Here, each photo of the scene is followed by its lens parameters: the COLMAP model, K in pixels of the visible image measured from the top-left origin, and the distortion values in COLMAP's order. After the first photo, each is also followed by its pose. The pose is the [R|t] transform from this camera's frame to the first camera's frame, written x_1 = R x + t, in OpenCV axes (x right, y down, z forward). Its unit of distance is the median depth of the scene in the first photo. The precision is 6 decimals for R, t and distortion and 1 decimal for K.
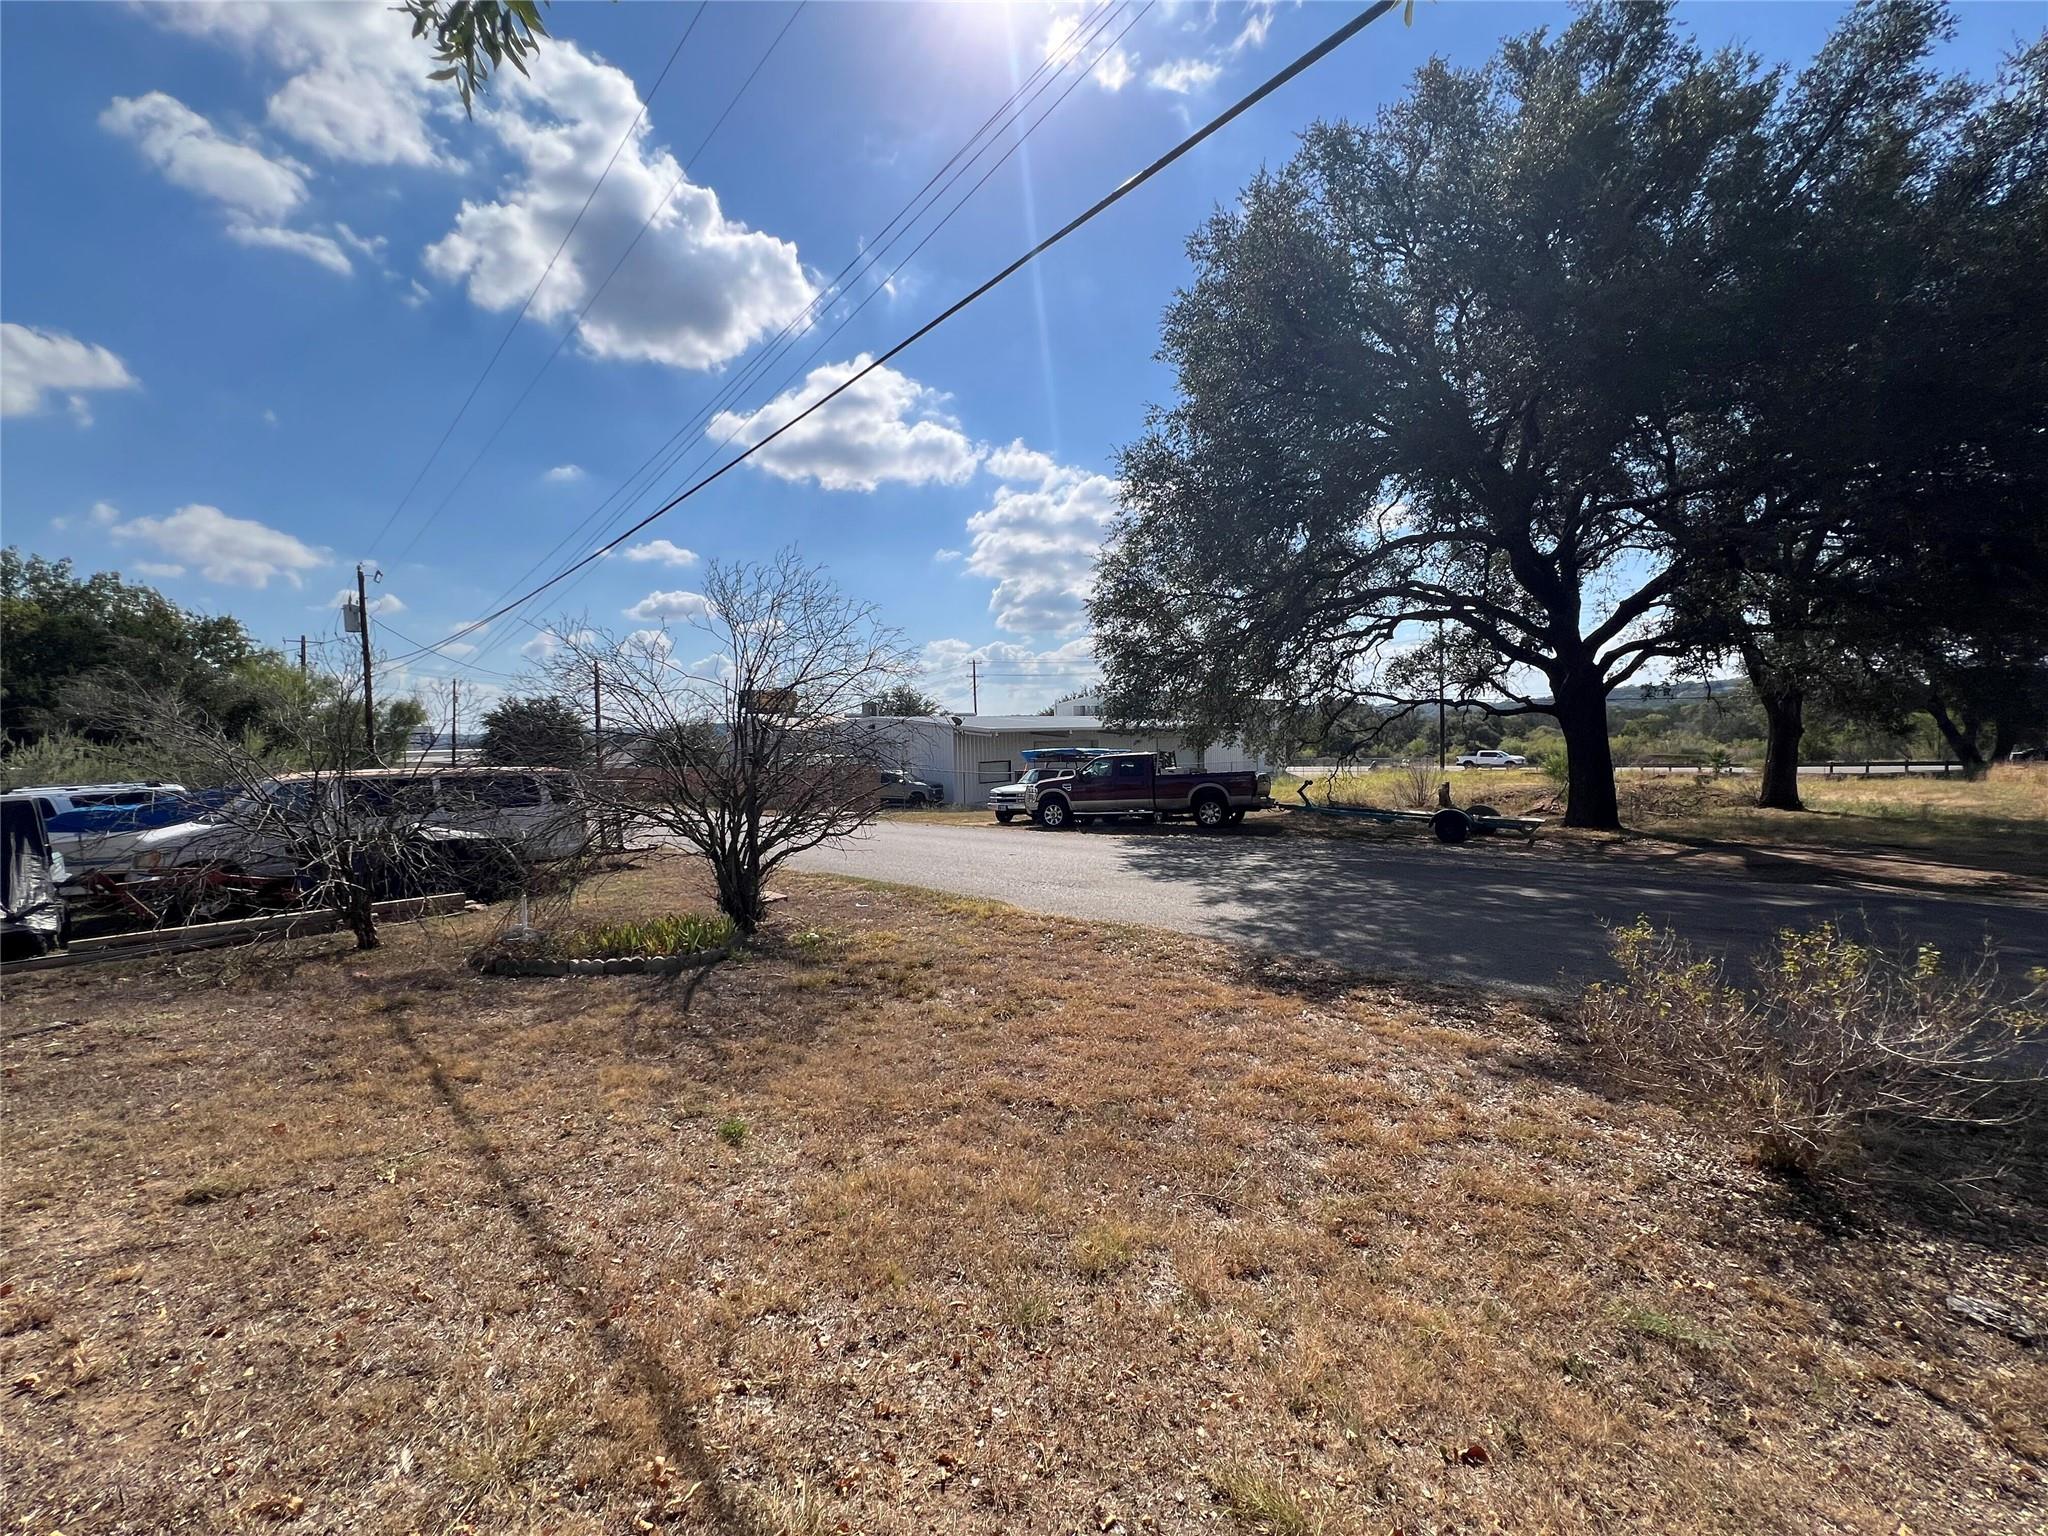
lens RADIAL K [[824.8, 0, 1013.0], [0, 824.8, 764.5], [0, 0, 1]] dist [-0.004307, 0.001053]
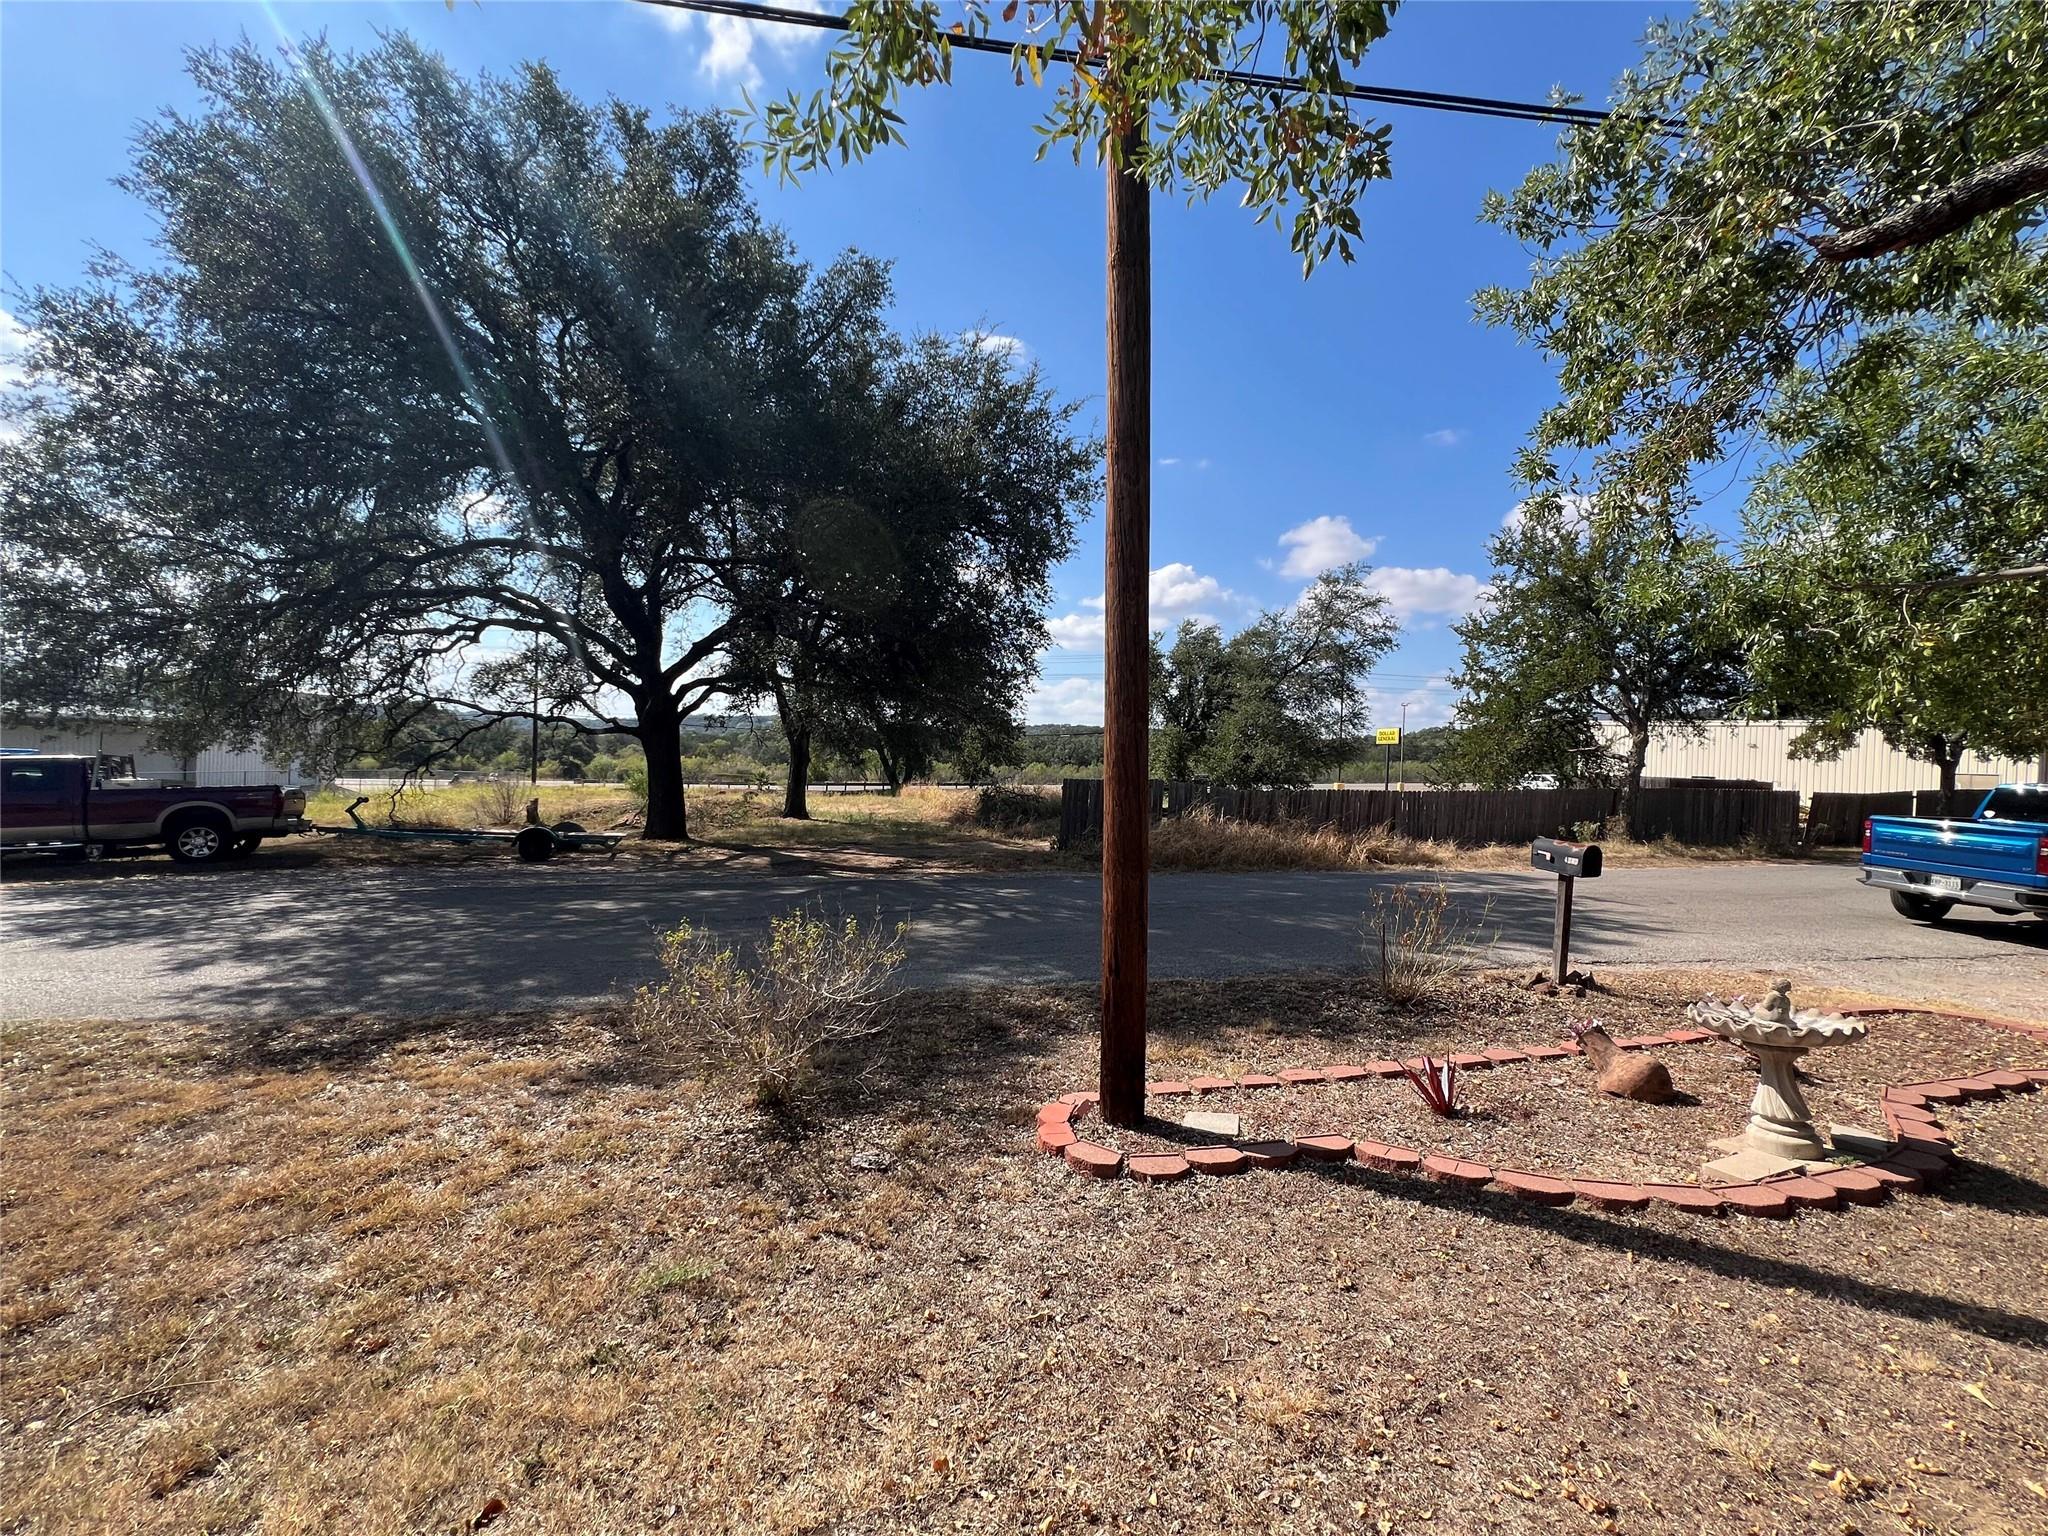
lens RADIAL K [[824.8, 0, 1022.3], [0, 824.8, 765.1], [0, 0, 1]] dist [-0.004307, 0.001053]
pose [[0.527353, 0.031670, 0.849056, 0.004770], [-0.016745, 0.999498, -0.026882, -0.002393], [-0.849482, -0.000041, 0.527618, -0.004494]]
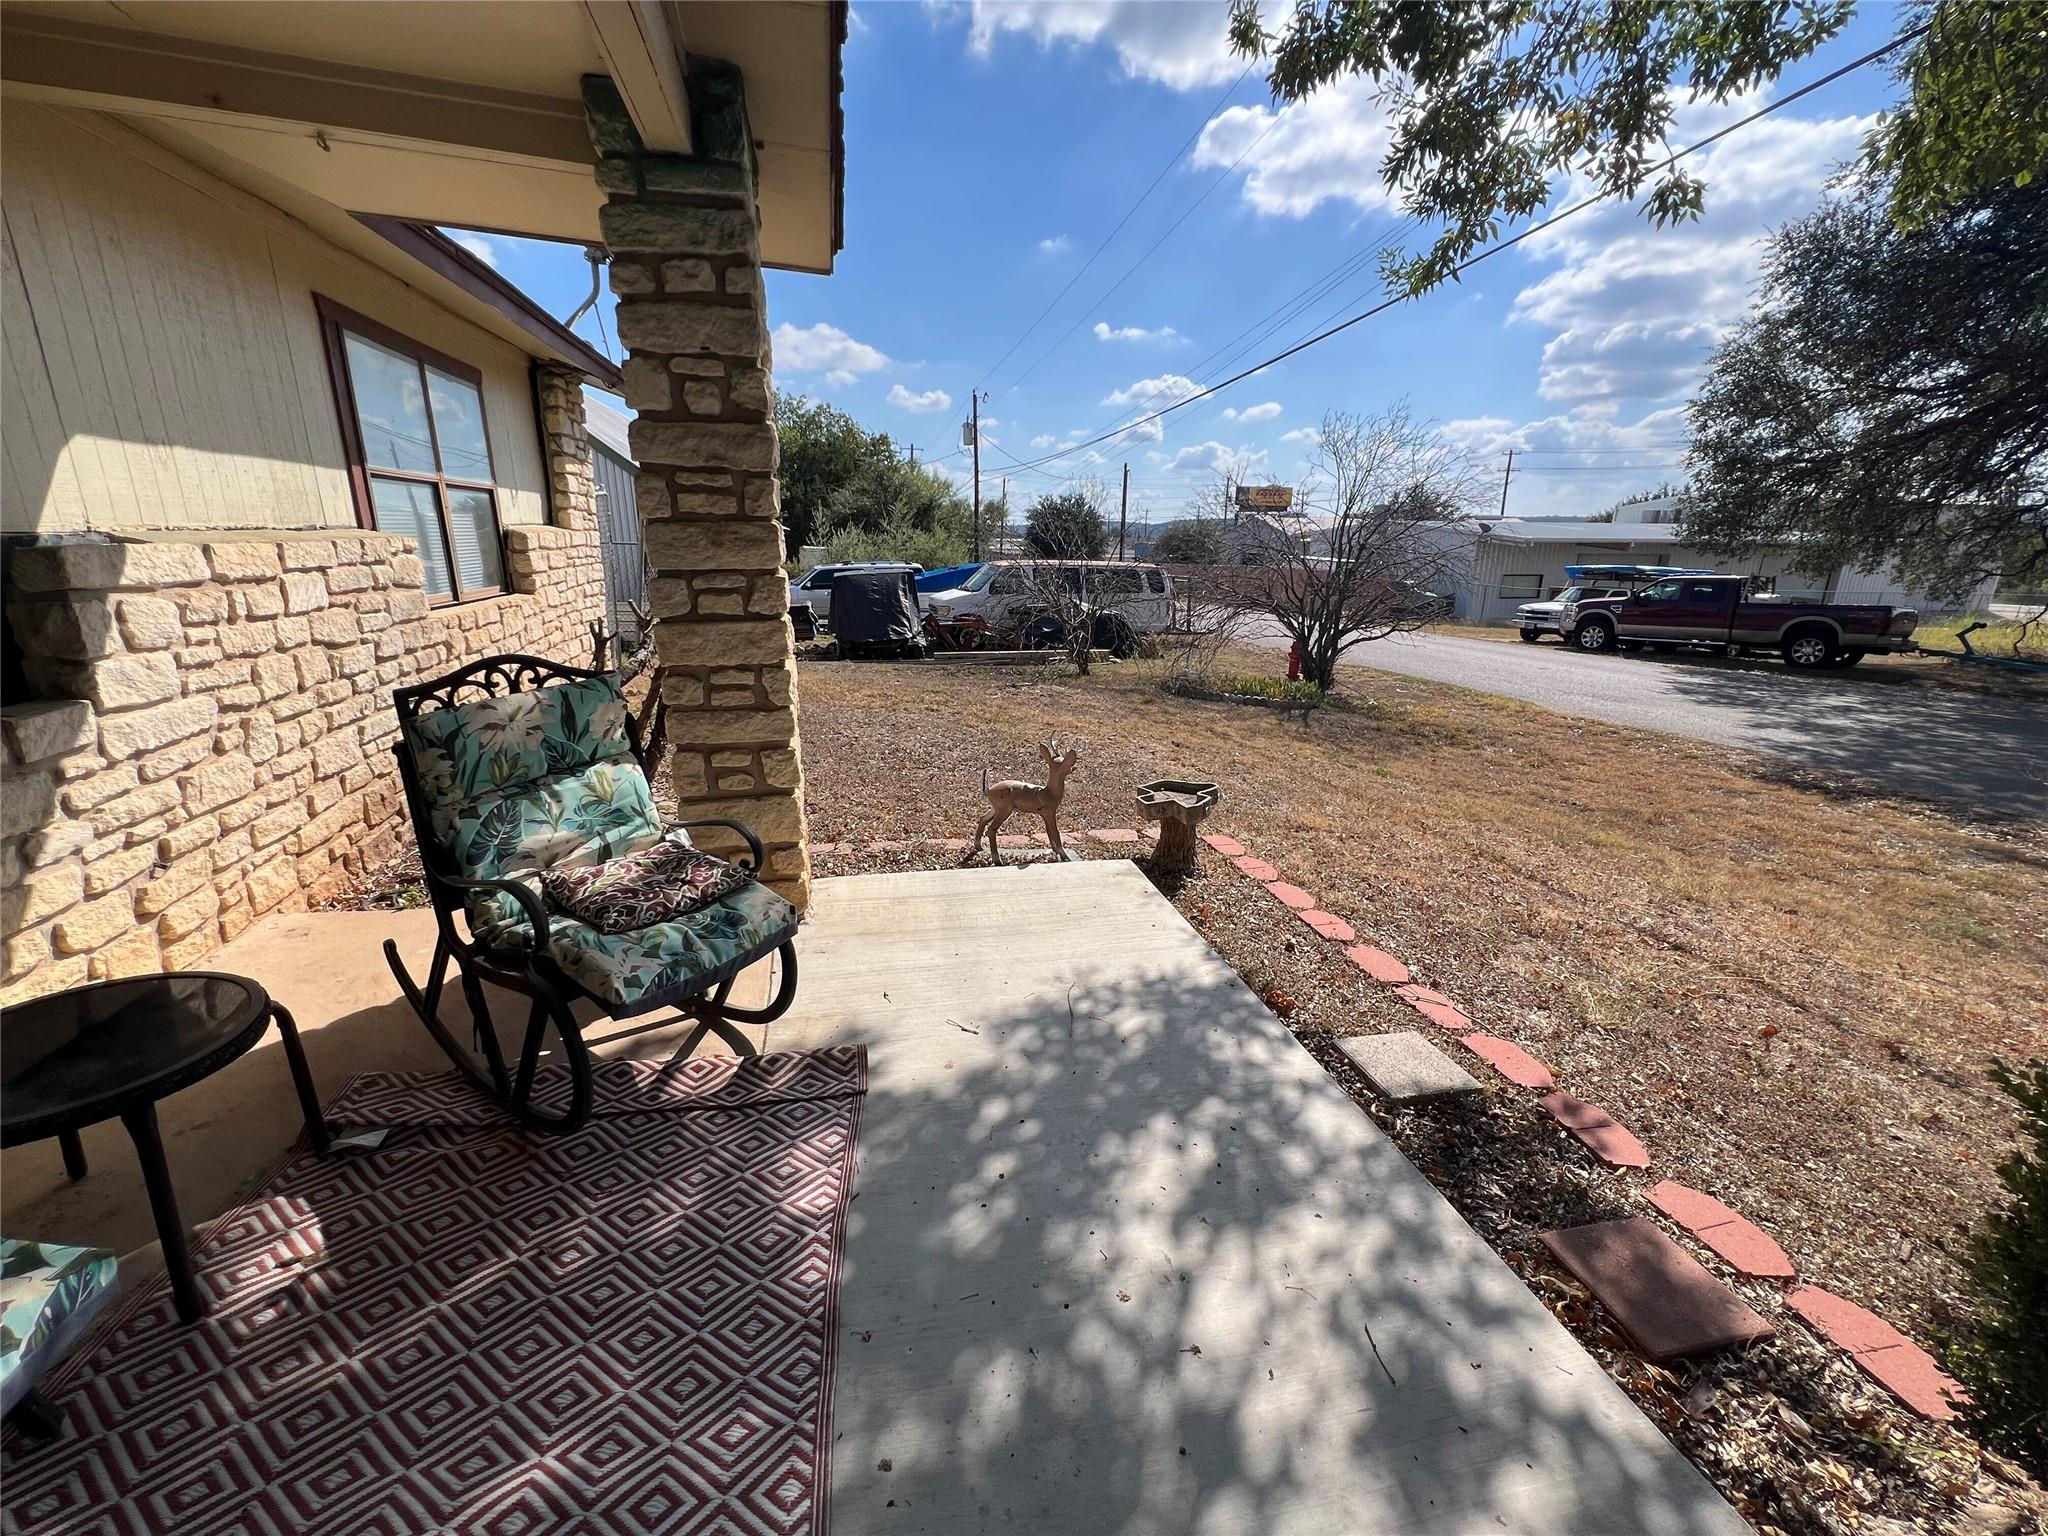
lens RADIAL K [[824.8, 0, 1015.2], [0, 824.8, 769.0], [0, 0, 1]] dist [-0.004083, 0.000984]
pose [[0.849983, 0.171821, -0.498003, -0.023786], [-0.046263, 0.966010, 0.254332, -0.004264], [0.524775, -0.193139, 0.829041, -0.237655]]
